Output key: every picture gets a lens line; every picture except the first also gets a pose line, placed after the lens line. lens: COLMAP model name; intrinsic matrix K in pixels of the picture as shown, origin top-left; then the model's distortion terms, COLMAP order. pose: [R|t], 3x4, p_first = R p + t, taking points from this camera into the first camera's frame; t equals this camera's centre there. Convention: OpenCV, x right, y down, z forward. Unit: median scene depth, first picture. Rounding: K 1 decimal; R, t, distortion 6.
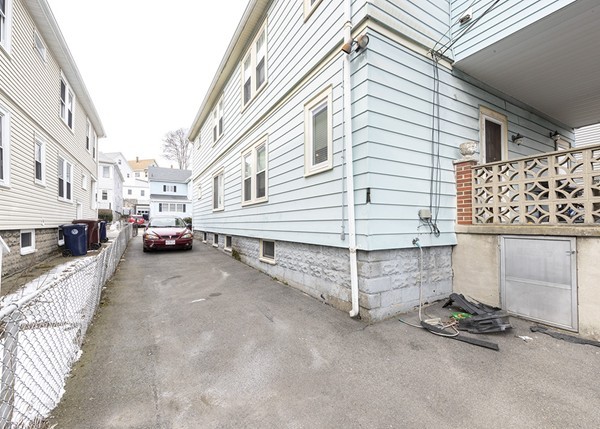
lens RADIAL K [[260.7, 0, 298.2], [0, 260.7, 218.4], [0, 0, 1]] dist [-0.000379, -0.000065]
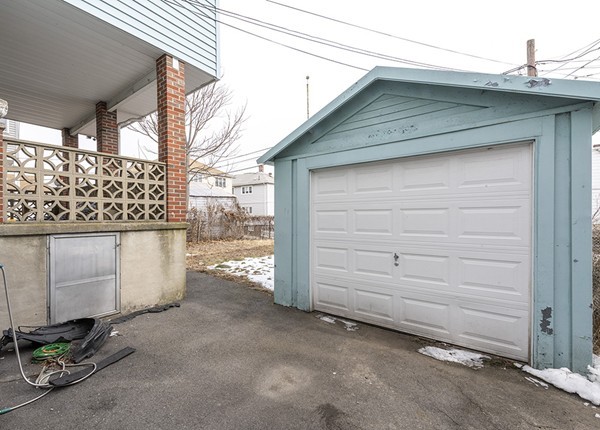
lens RADIAL K [[260.7, 0, 295.8], [0, 260.7, 216.4], [0, 0, 1]] dist [-0.000379, -0.000065]
pose [[-0.368451, 0.004941, 0.929634, -0.300562], [-0.012604, 0.999867, -0.010310, 0.004440], [-0.929562, -0.015516, -0.368340, 0.664946]]
